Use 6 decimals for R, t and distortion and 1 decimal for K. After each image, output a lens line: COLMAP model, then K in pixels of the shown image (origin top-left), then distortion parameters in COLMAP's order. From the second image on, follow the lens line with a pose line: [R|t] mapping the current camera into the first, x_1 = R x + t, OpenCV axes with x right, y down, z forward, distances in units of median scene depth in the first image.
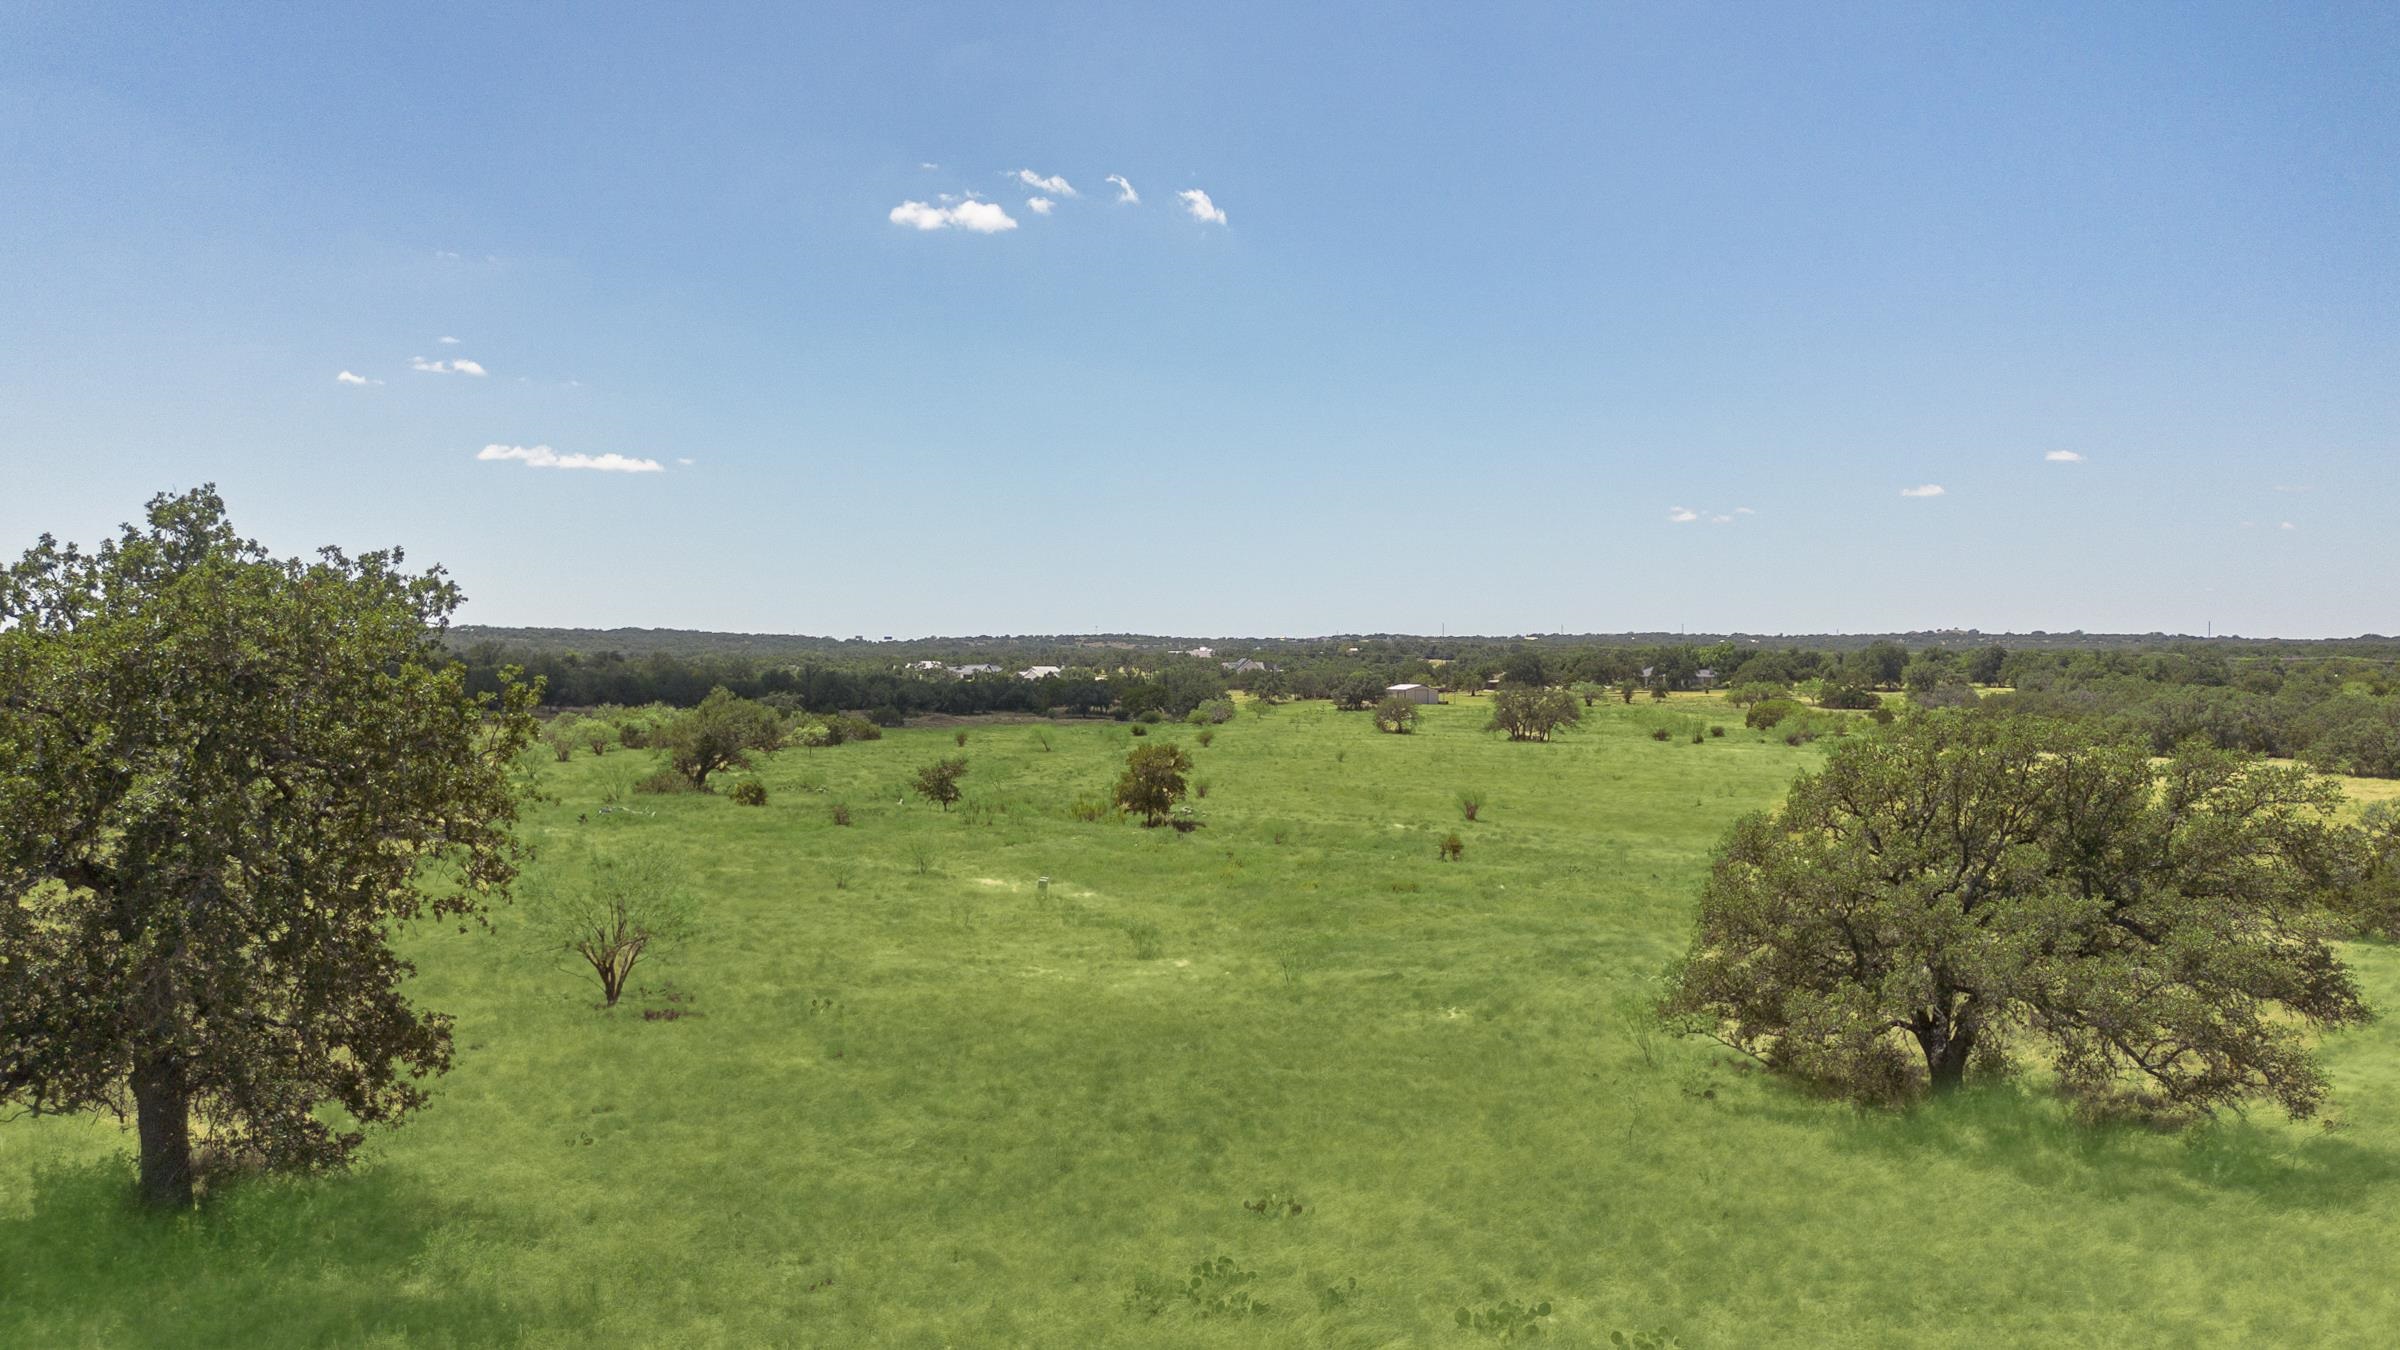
lens RADIAL K [[1731.5, 0, 1179.9], [0, 1731.5, 775.0], [0, 0, 1]] dist [0.054122, -0.047423]
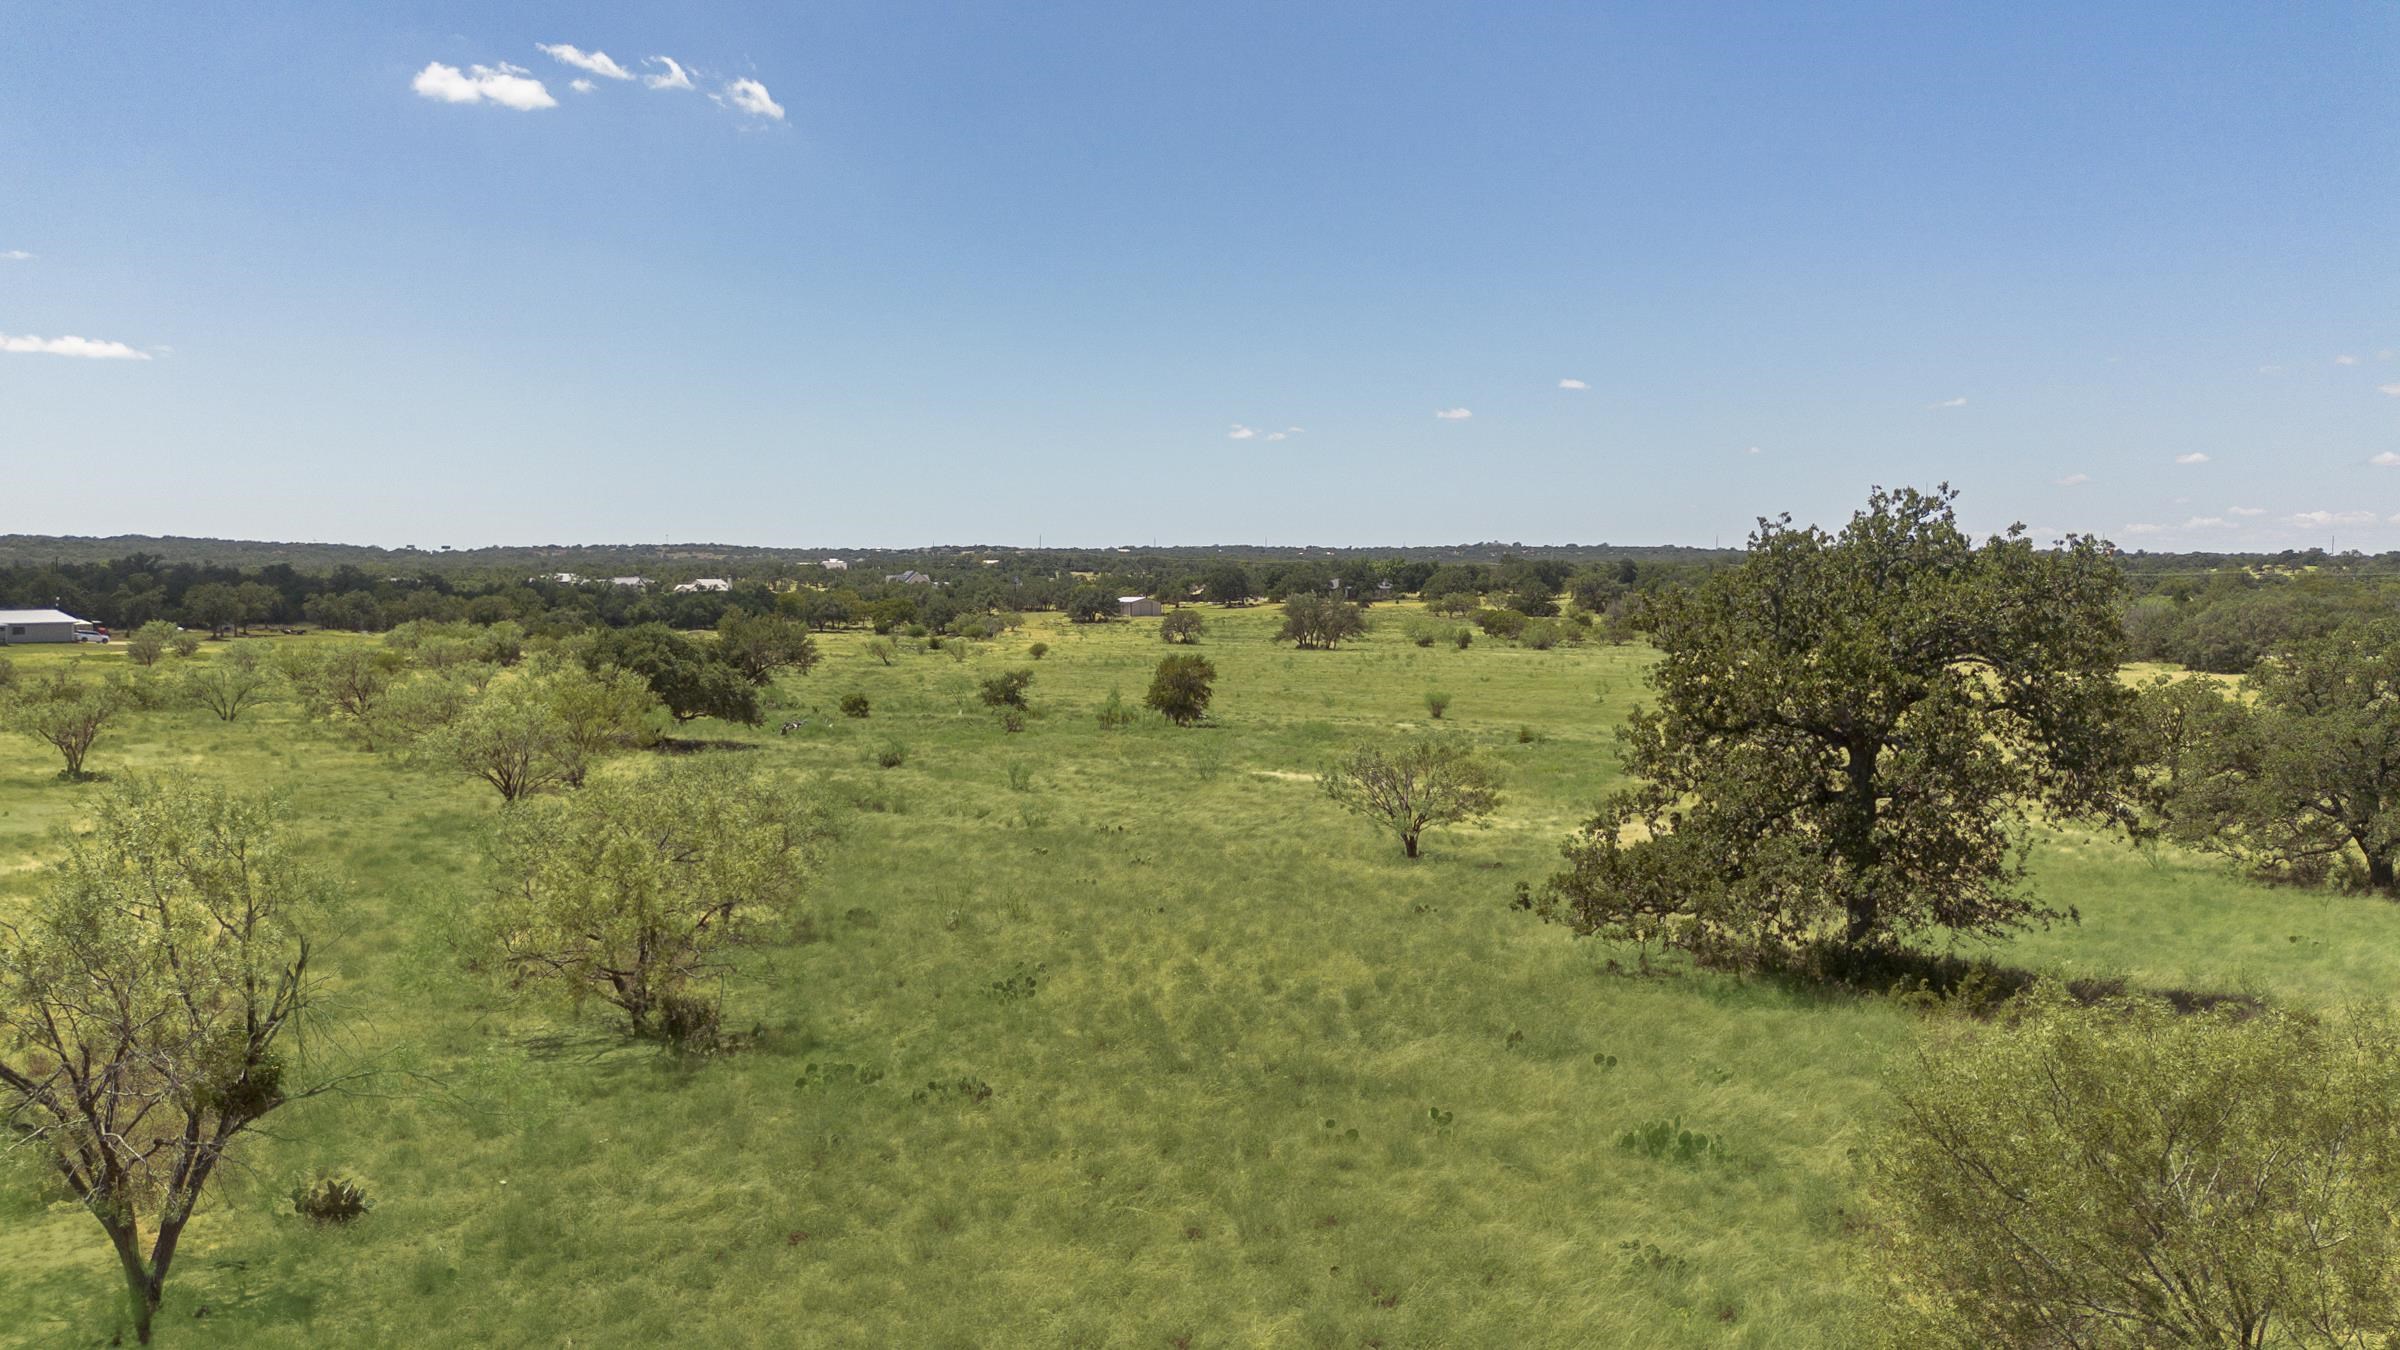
lens RADIAL K [[1731.5, 0, 1207.2], [0, 1731.5, 710.8], [0, 0, 1]] dist [0.054122, -0.047423]
pose [[0.966478, -0.022951, 0.255722, -0.016846], [0.019255, 0.999671, 0.016949, -0.000063], [-0.256027, -0.011457, 0.966602, -0.003240]]
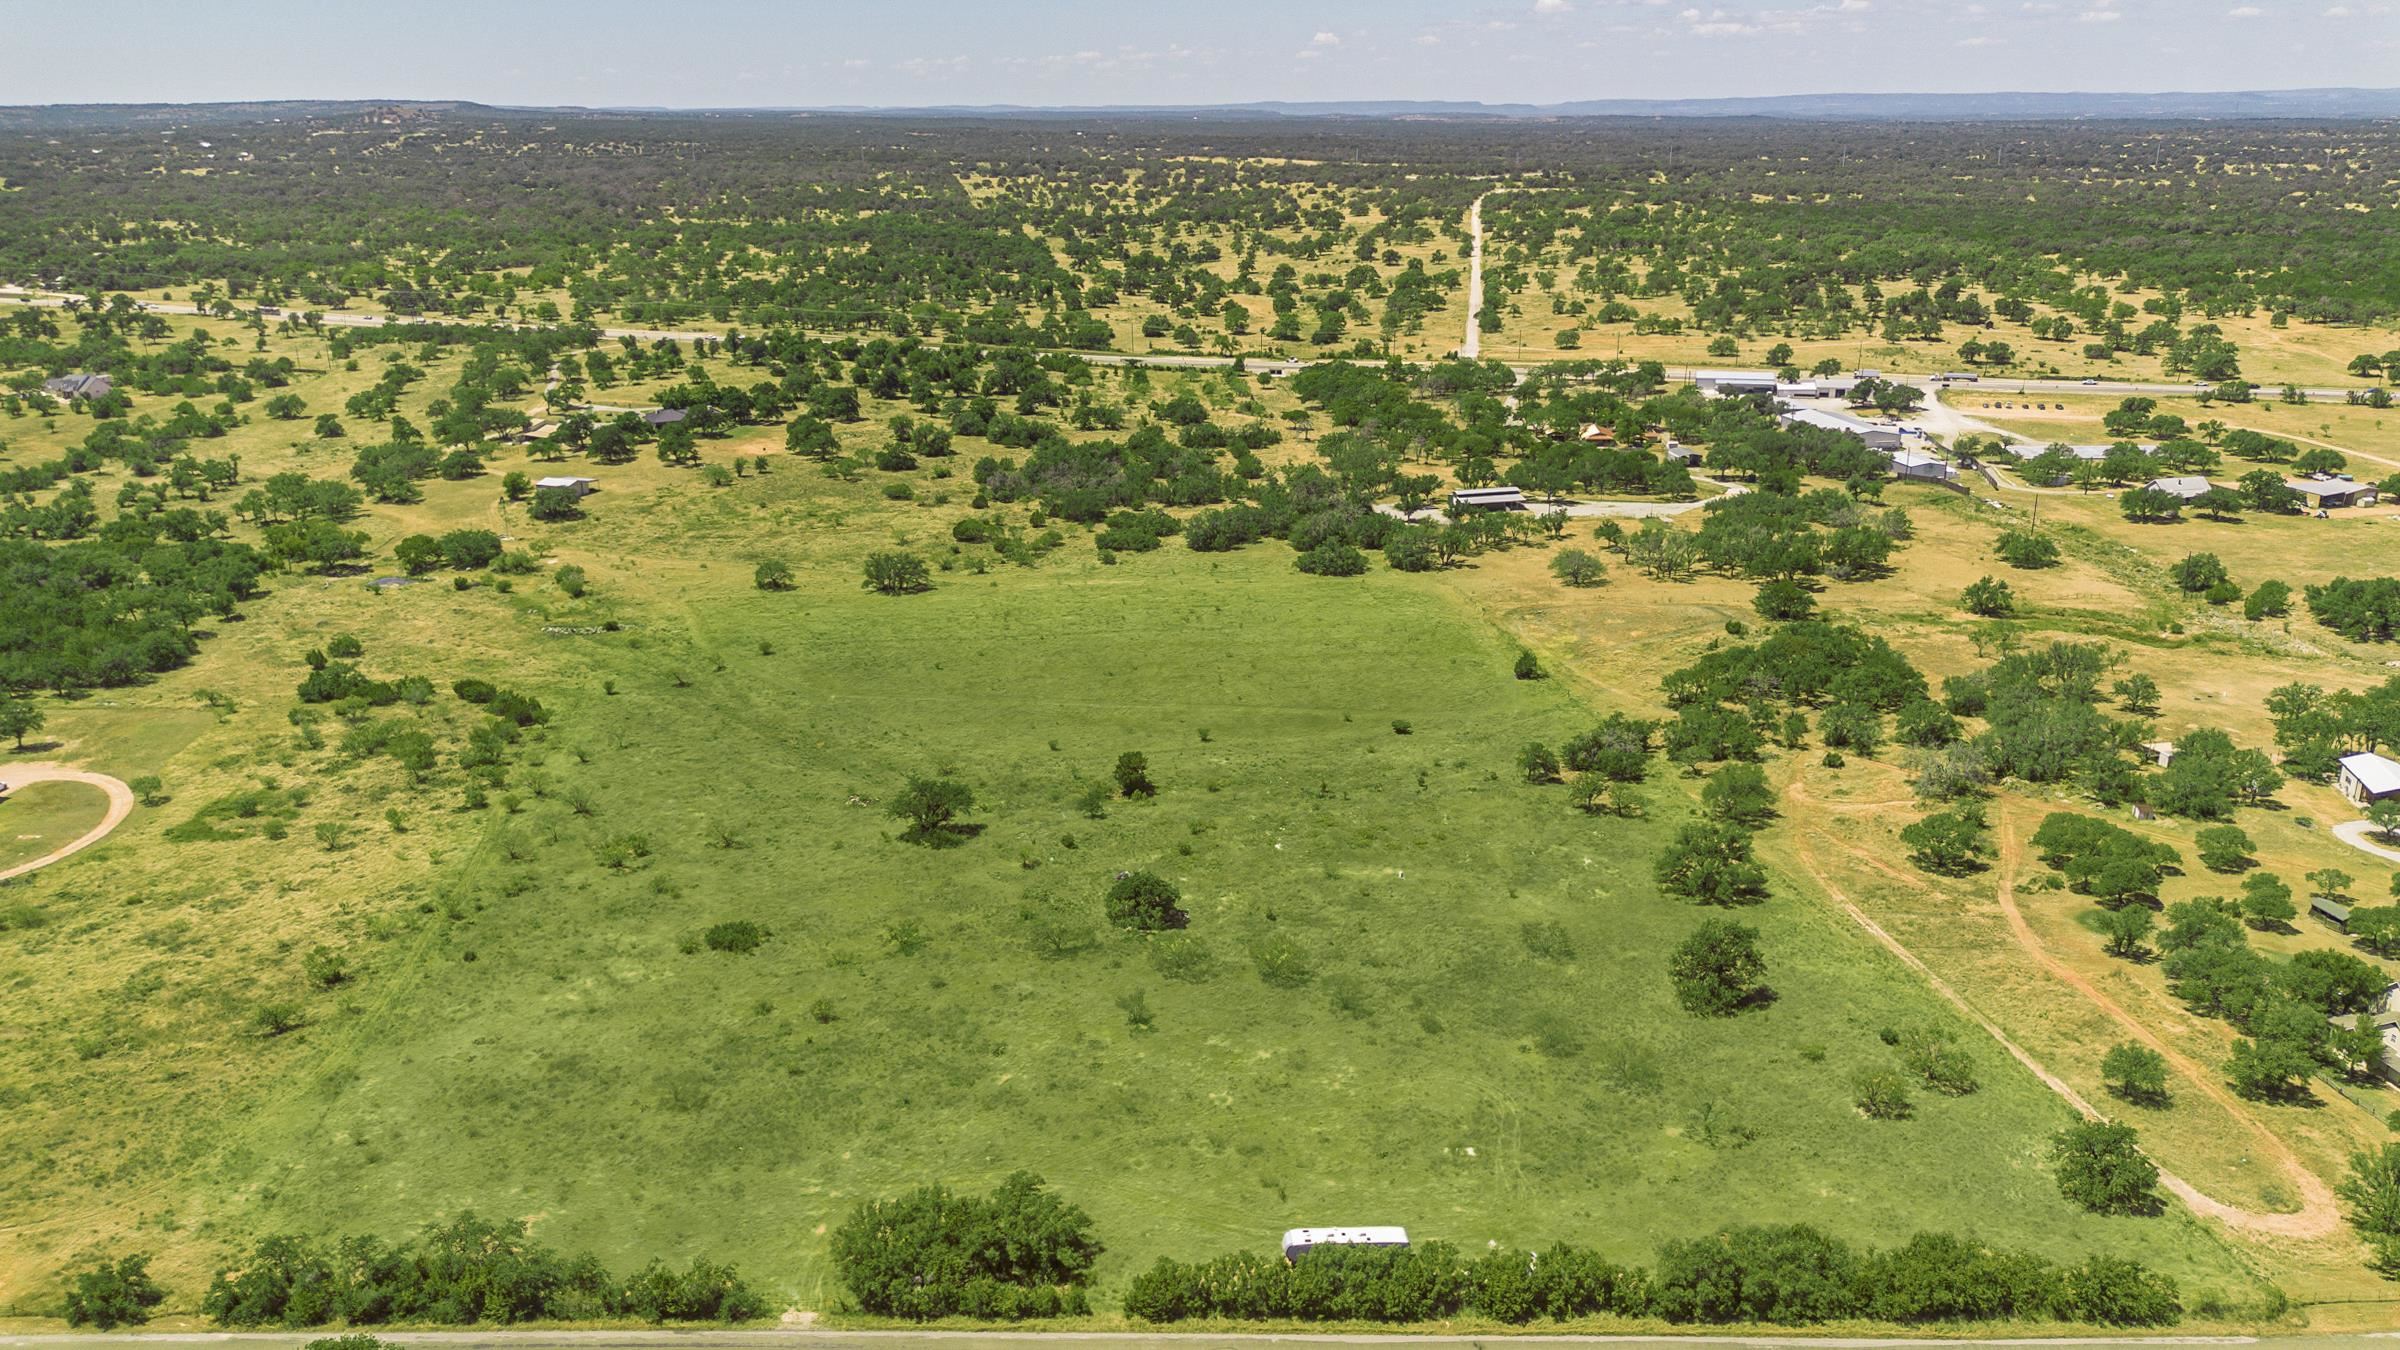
lens RADIAL K [[1731.5, 0, 1208.1], [0, 1731.5, 692.1], [0, 0, 1]] dist [0.054122, -0.047423]
pose [[0.652841, -0.257198, 0.712494, -0.088955], [0.065891, 0.956309, 0.284837, -0.042454], [-0.754624, -0.139006, 0.641265, -0.026791]]
